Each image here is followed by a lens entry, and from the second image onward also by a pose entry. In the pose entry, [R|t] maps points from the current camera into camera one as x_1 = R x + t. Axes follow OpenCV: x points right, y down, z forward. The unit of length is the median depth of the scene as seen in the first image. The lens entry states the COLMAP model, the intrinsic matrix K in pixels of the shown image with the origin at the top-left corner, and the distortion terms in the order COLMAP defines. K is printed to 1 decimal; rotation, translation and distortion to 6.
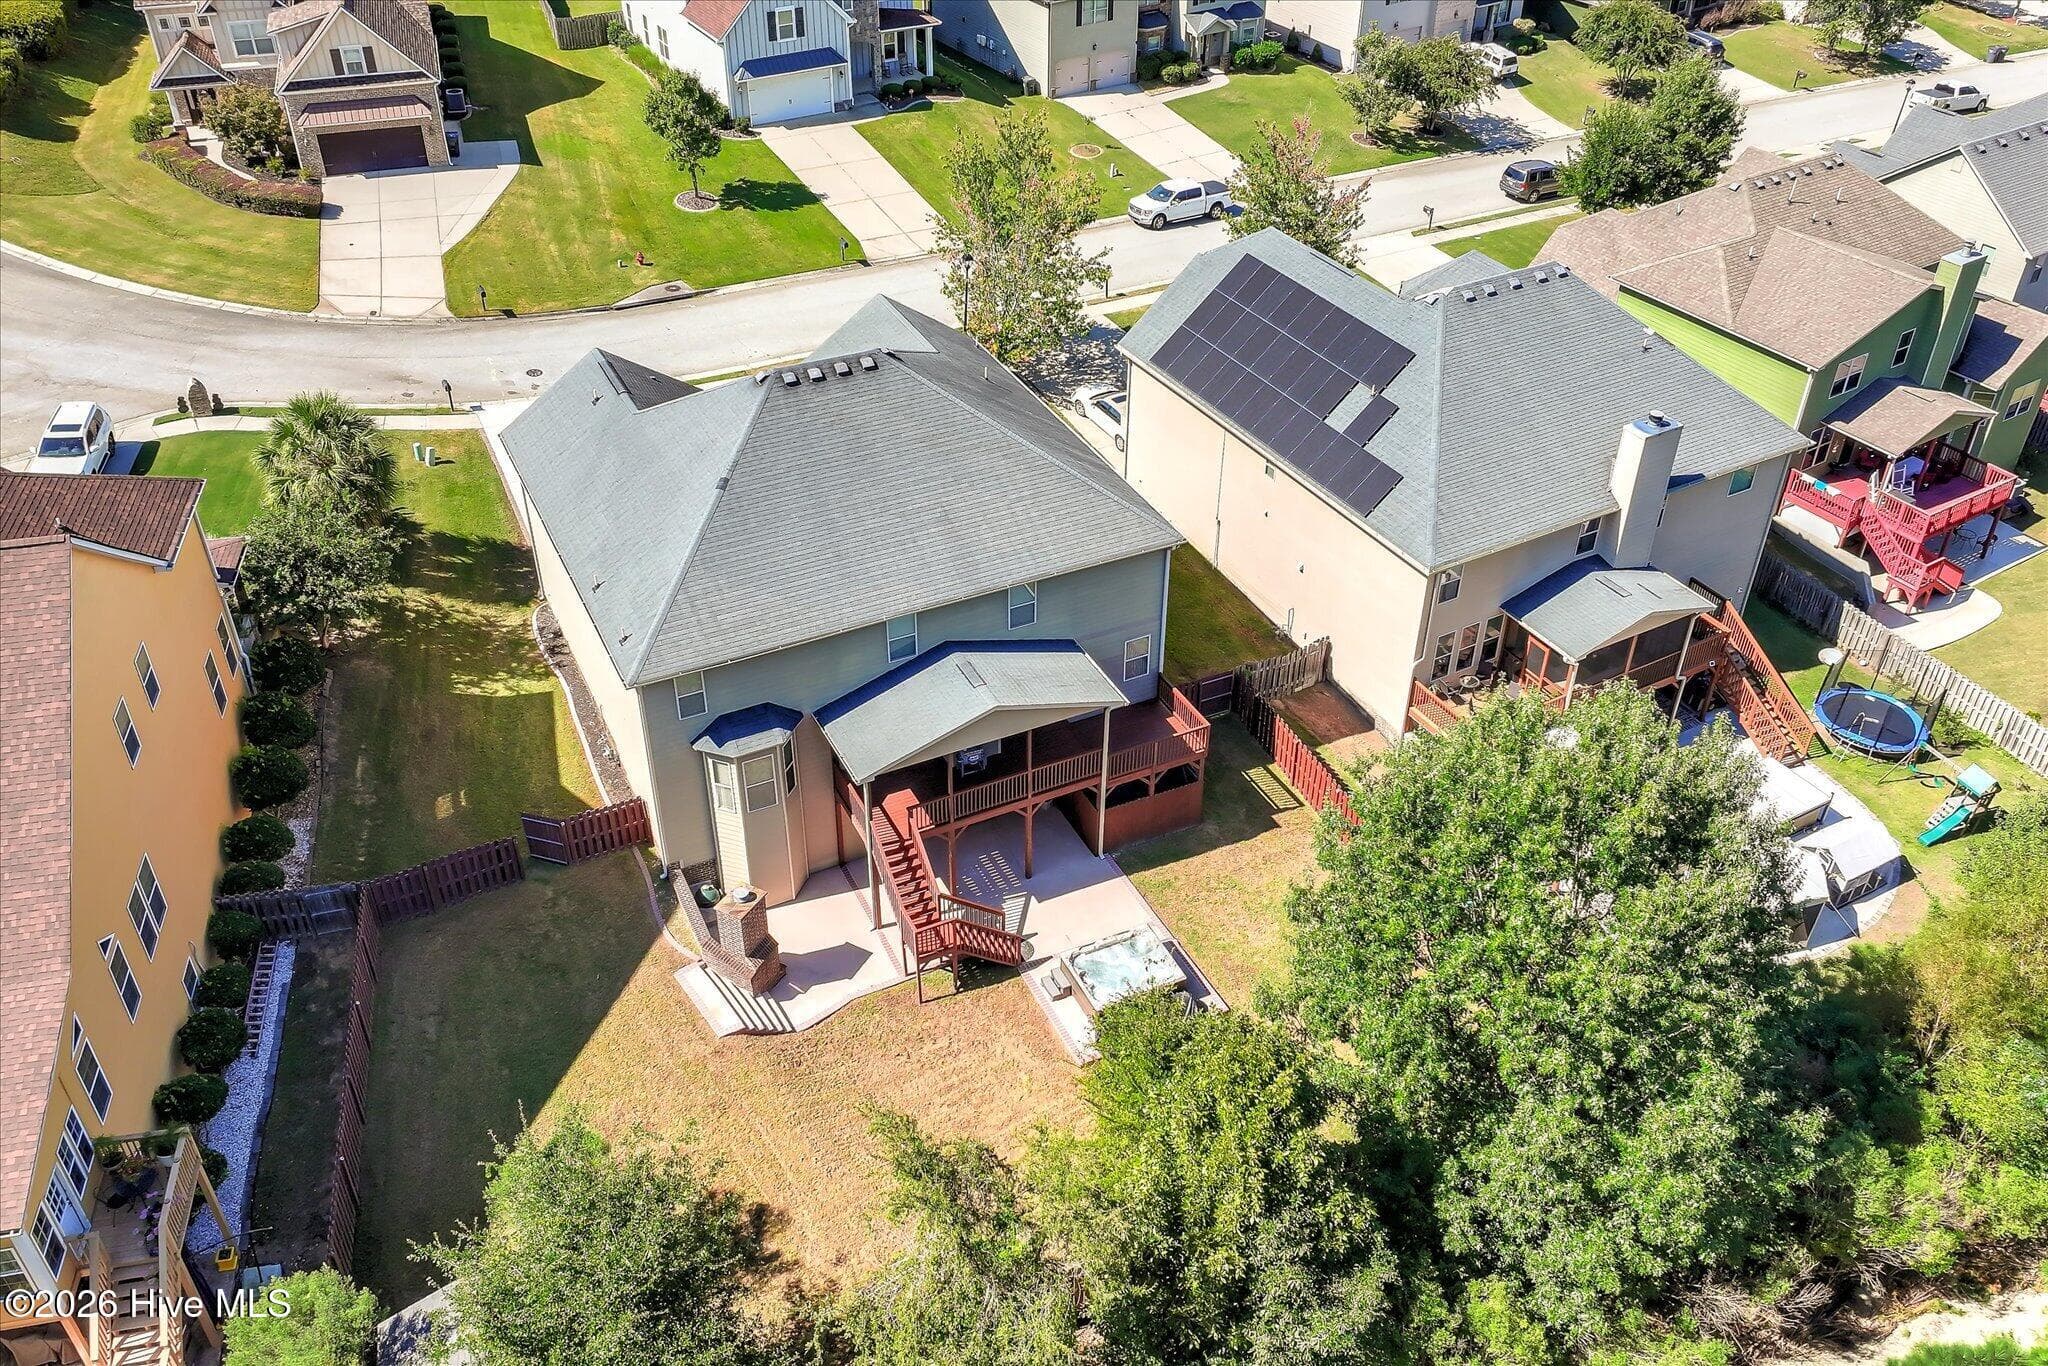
lens RADIAL K [[1674.1, 0, 1012.9], [0, 1674.1, 686.4], [0, 0, 1]] dist [-0.003208, -0.002559]
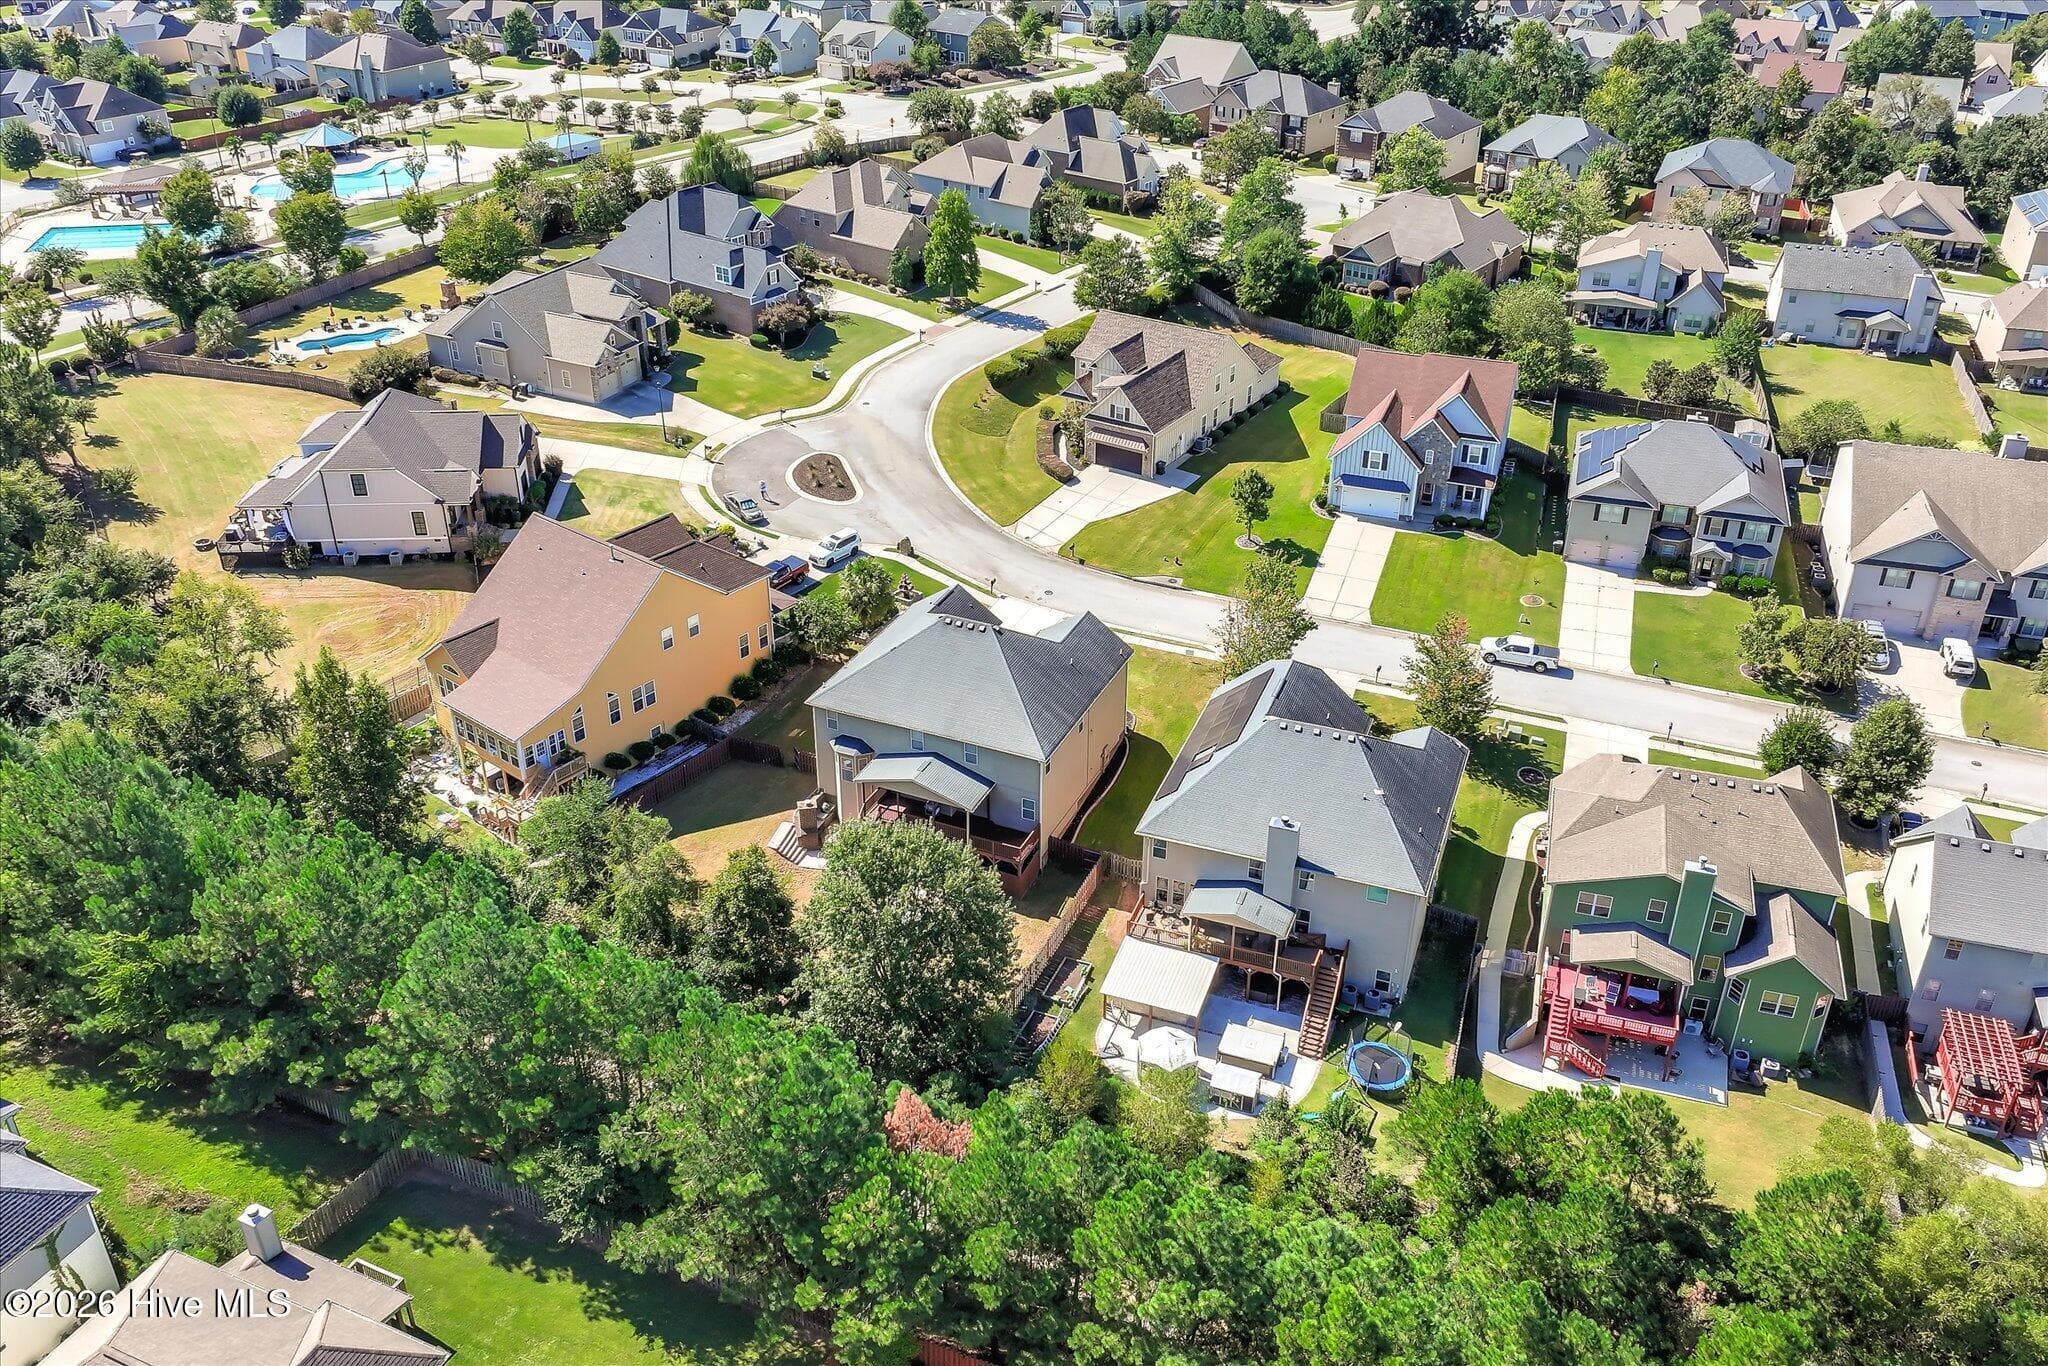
lens RADIAL K [[1599.2, 0, 1029.3], [0, 1599.2, 682.9], [0, 0, 1]] dist [0.006745, 0.000822]
pose [[0.648993, 0.383788, -0.656898, 1.326270], [-0.460376, 0.885519, 0.062522, -0.283096], [0.605691, 0.261844, 0.751383, -0.505640]]
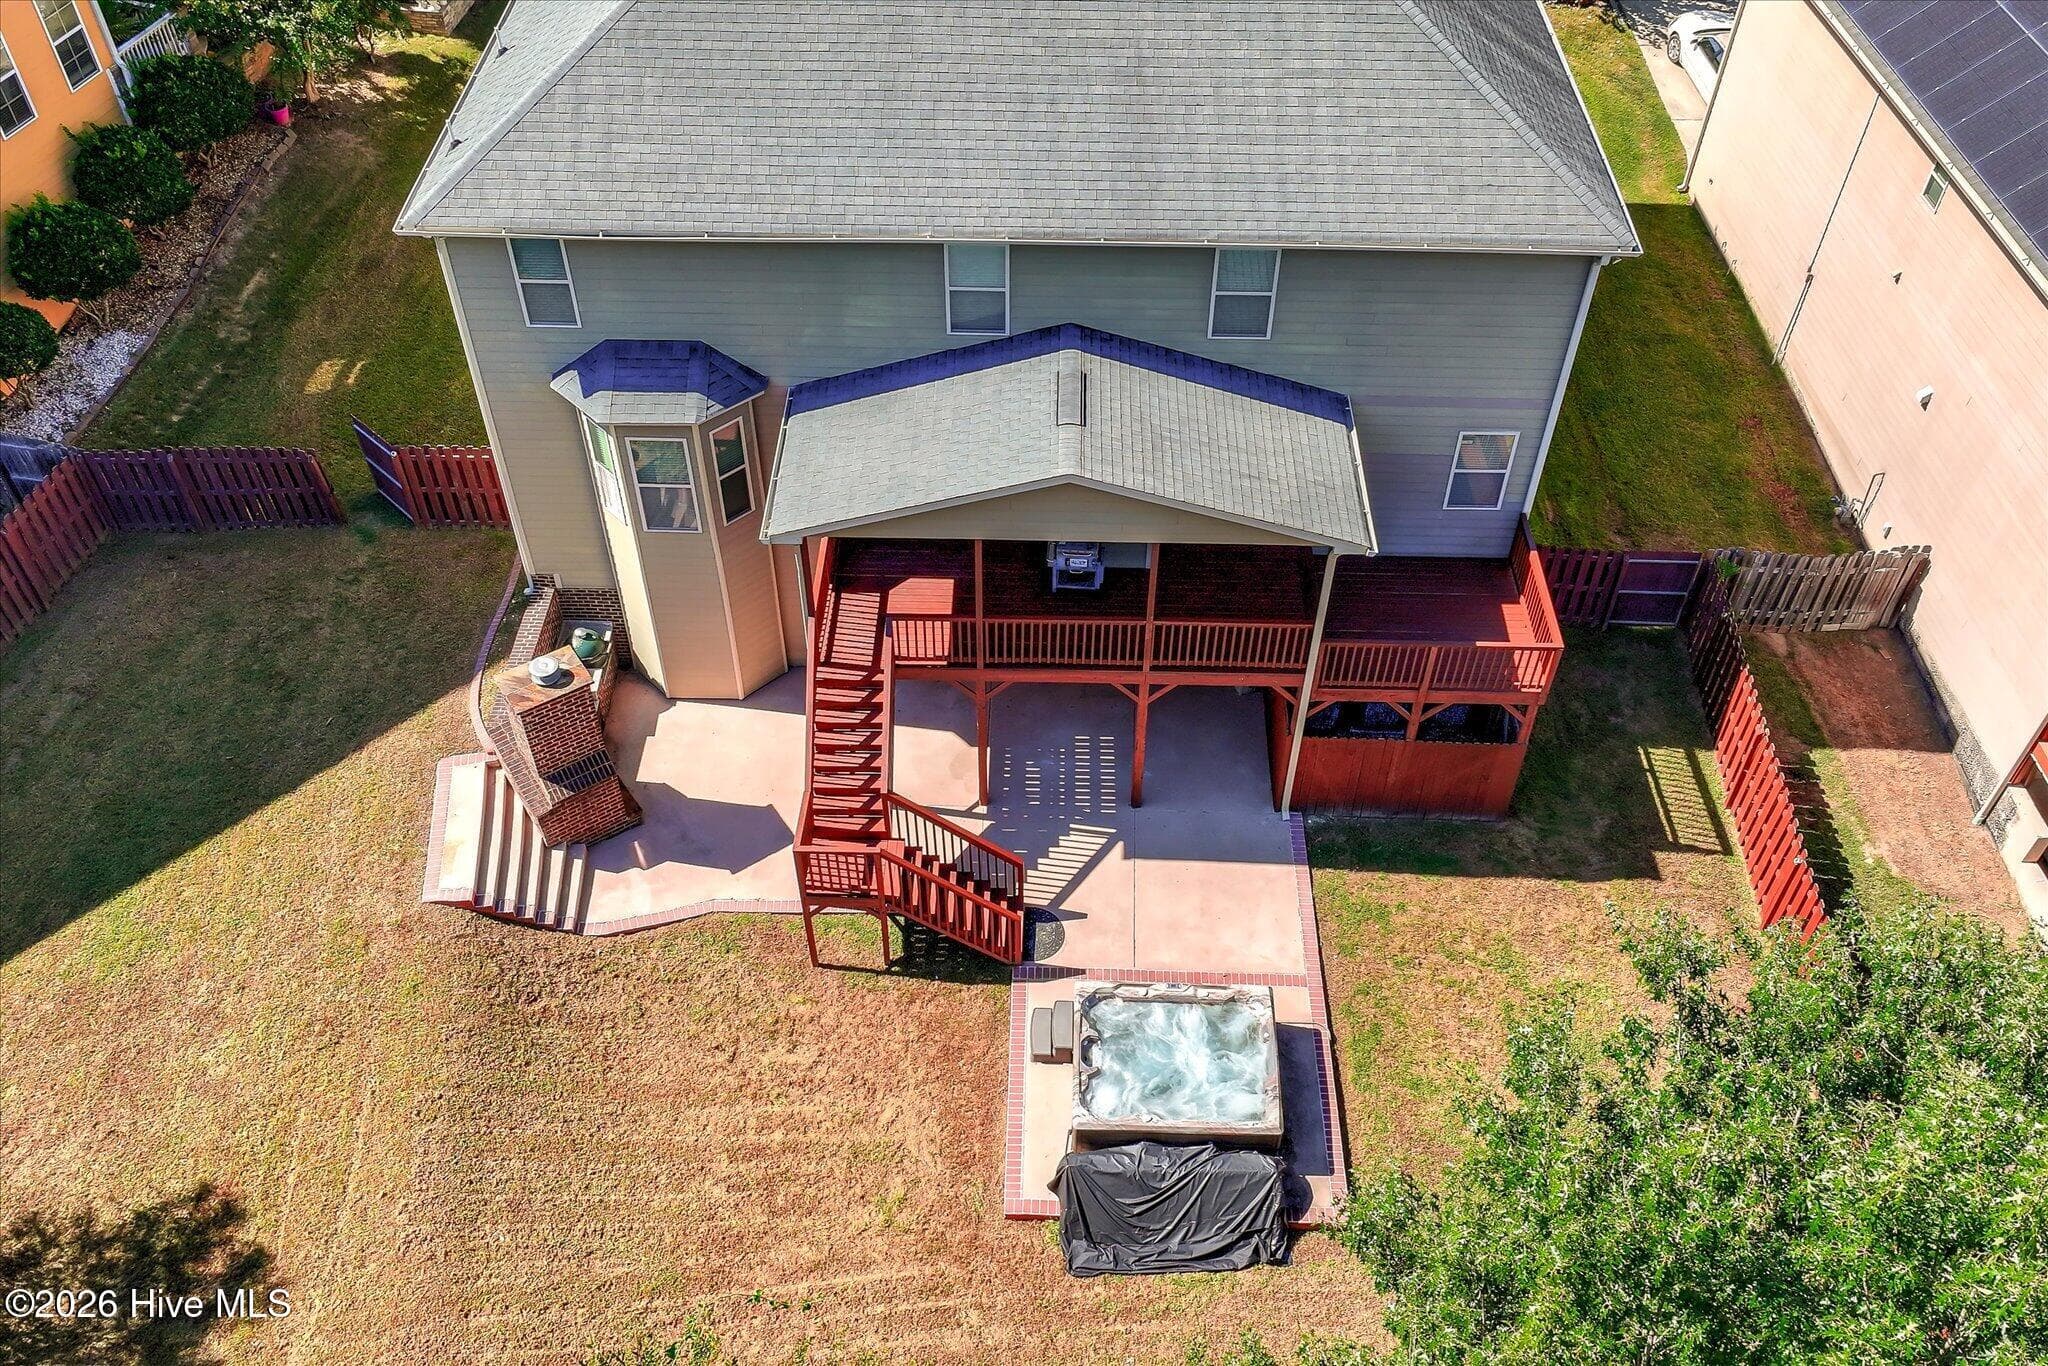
lens RADIAL K [[1674.1, 0, 1024.2], [0, 1674.1, 684.2], [0, 0, 1]] dist [-0.003208, -0.002559]
pose [[0.891256, 0.331573, -0.309389, 0.132504], [-0.274410, 0.937457, 0.214182, -0.027822], [0.361056, -0.105992, 0.926501, 0.498941]]
